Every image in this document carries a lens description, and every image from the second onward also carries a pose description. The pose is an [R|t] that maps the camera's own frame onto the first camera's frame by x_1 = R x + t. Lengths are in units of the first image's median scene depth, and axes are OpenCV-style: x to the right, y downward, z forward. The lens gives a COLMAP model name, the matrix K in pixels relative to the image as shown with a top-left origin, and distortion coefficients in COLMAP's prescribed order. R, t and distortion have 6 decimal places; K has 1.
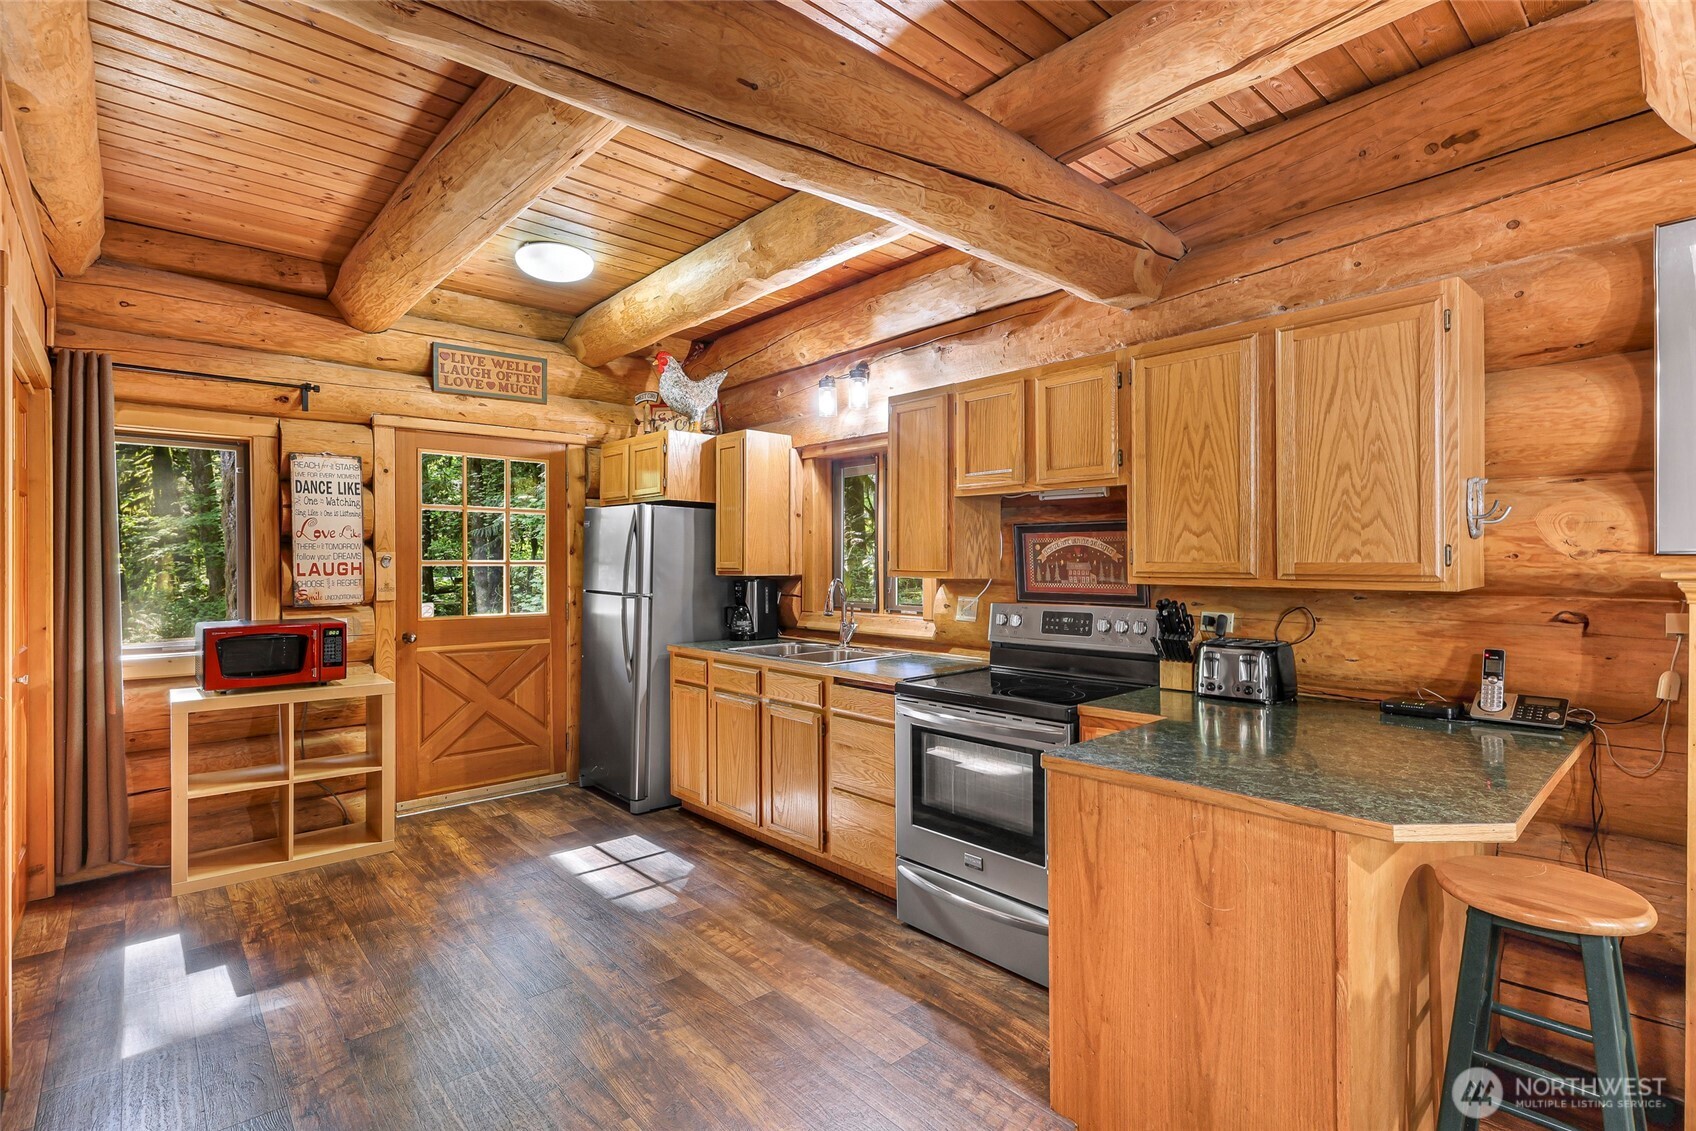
lens RADIAL K [[789.6, 0, 870.5], [0, 789.6, 562.7], [0, 0, 1]] dist [-0.000919, 0.000372]
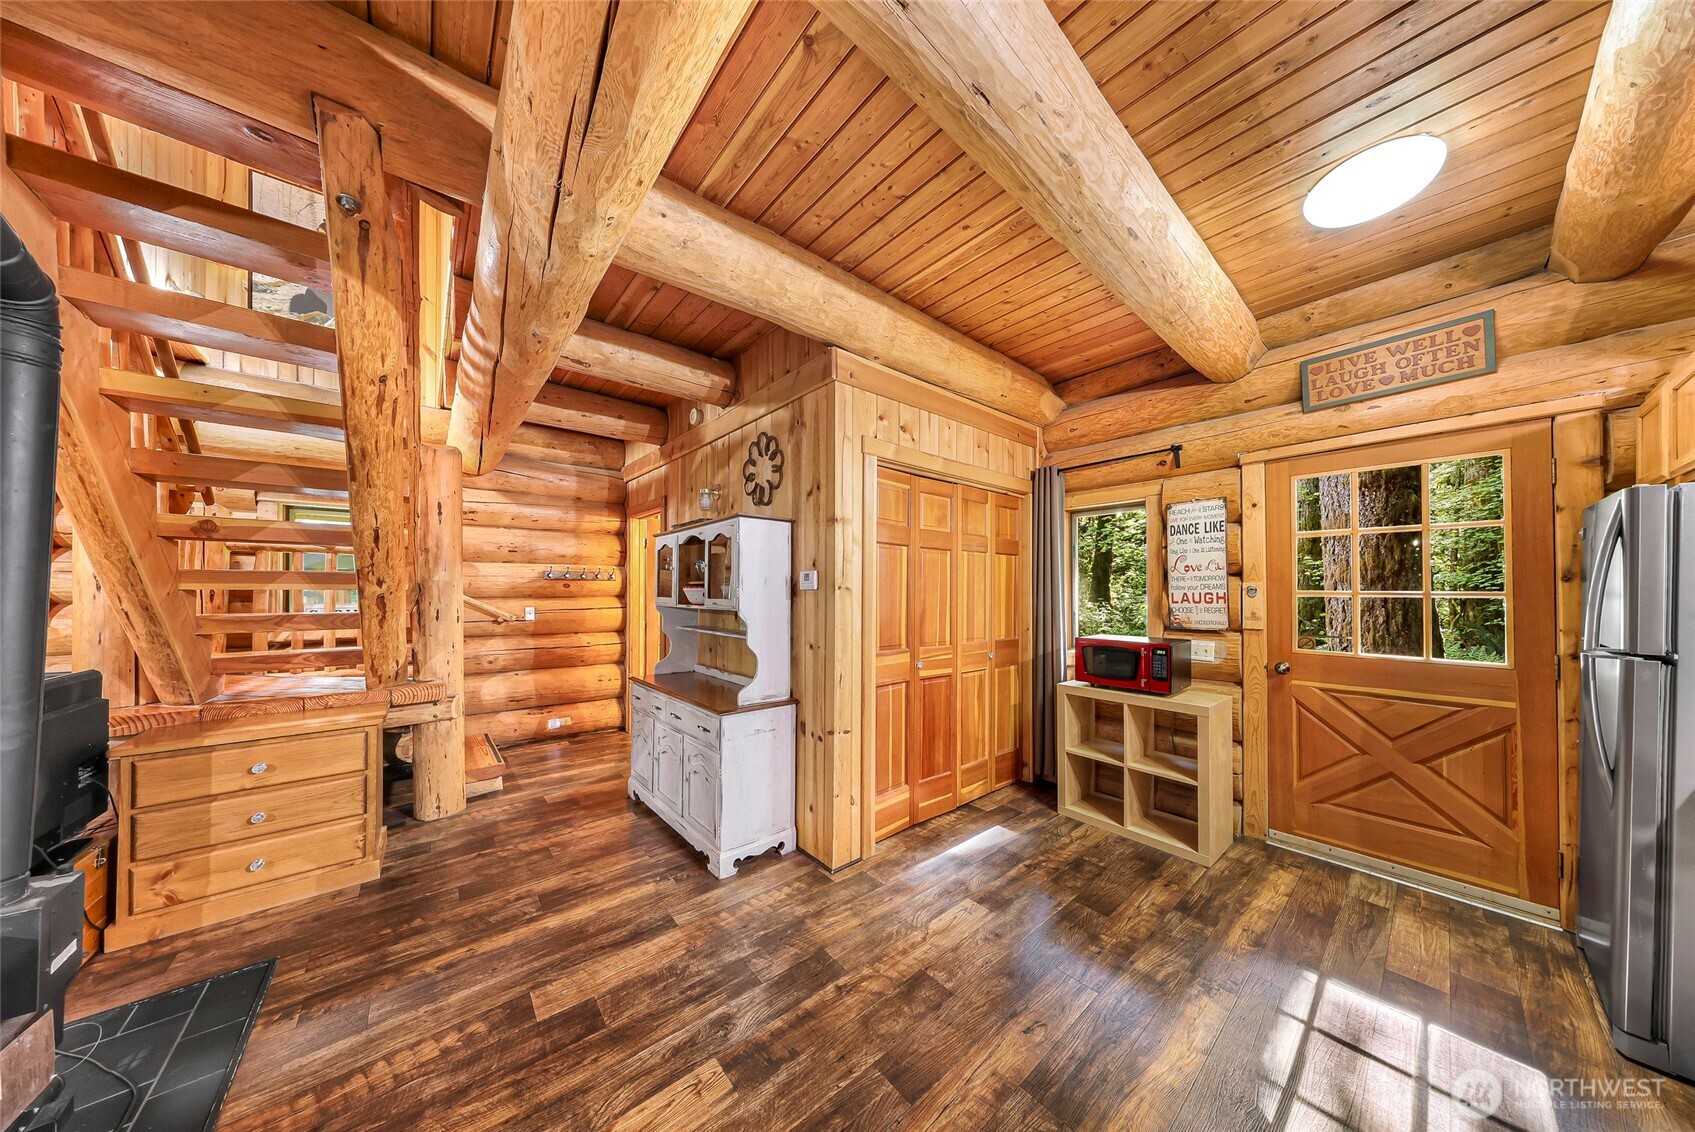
lens RADIAL K [[508.0, 0, 843.6], [0, 508.0, 584.8], [0, 0, 1]] dist [0.000073, 0.000039]
pose [[-0.053443, -0.007637, -0.998542, 0.095925], [-0.001339, 0.999970, -0.007576, -0.005223], [0.998570, 0.000932, -0.053452, 0.531959]]
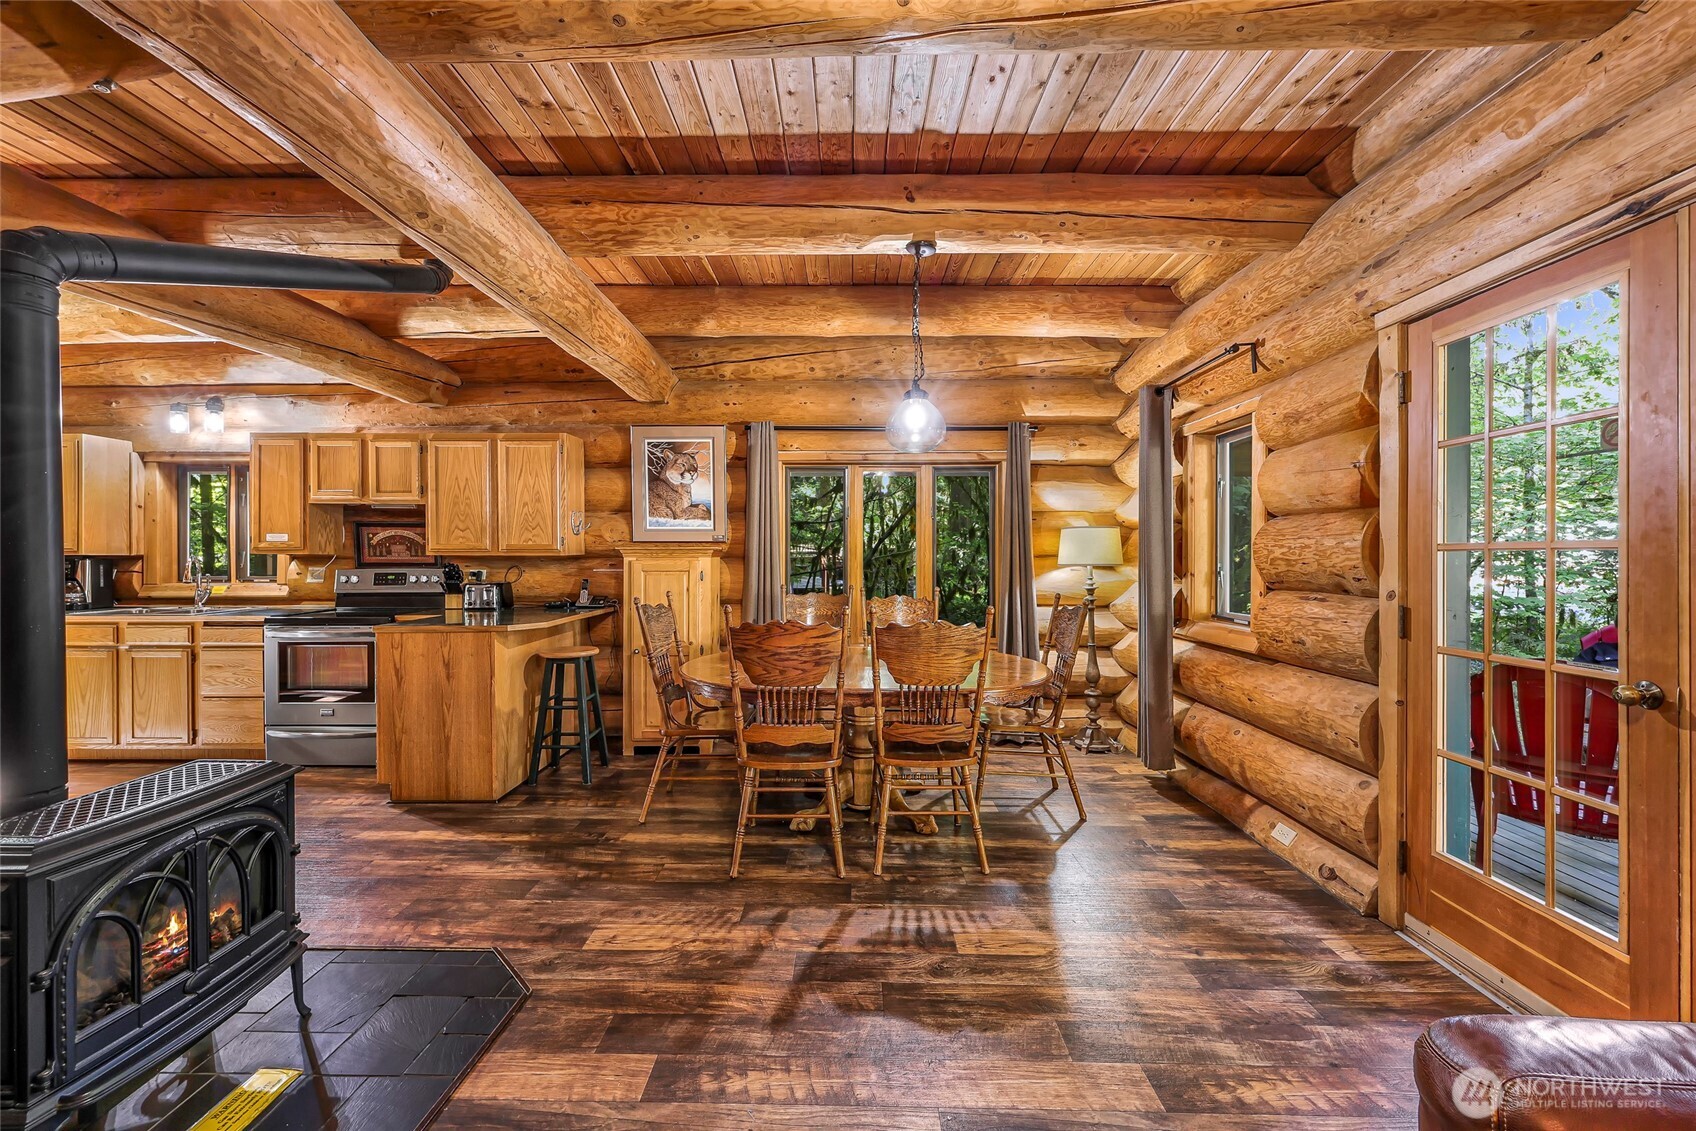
lens RADIAL K [[684.6, 0, 851.7], [0, 684.6, 560.7], [0, 0, 1]] dist [0.000579, 0.000036]
pose [[0.683056, -0.003155, 0.730359, -0.132516], [0.000078, 0.999991, 0.004247, 0.023554], [-0.730366, -0.002844, 0.683050, -0.642175]]
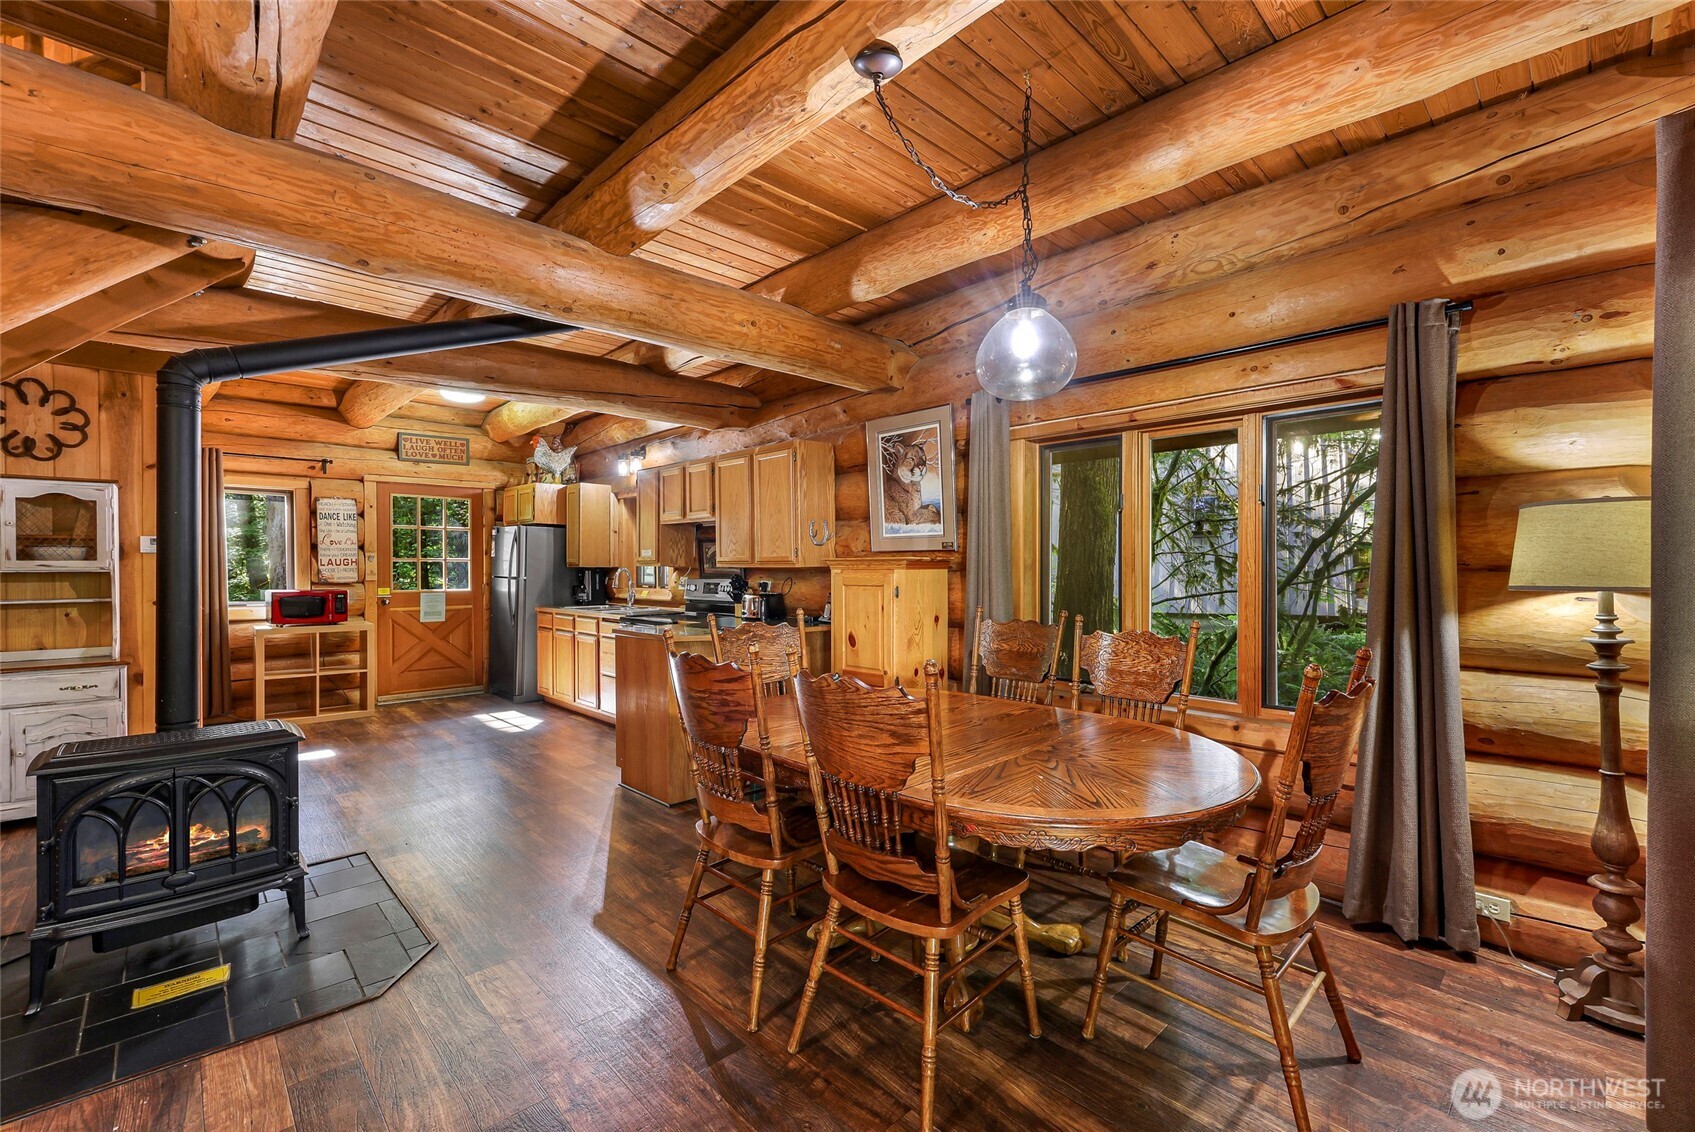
lens RADIAL K [[726.7, 0, 849.9], [0, 726.7, 571.9], [0, 0, 1]] dist [0.004076, -0.000038]
pose [[0.999972, 0.001096, 0.007415, 0.473195], [-0.001132, 0.999988, 0.004791, 0.021418], [-0.007410, -0.004799, 0.999961, -0.676075]]
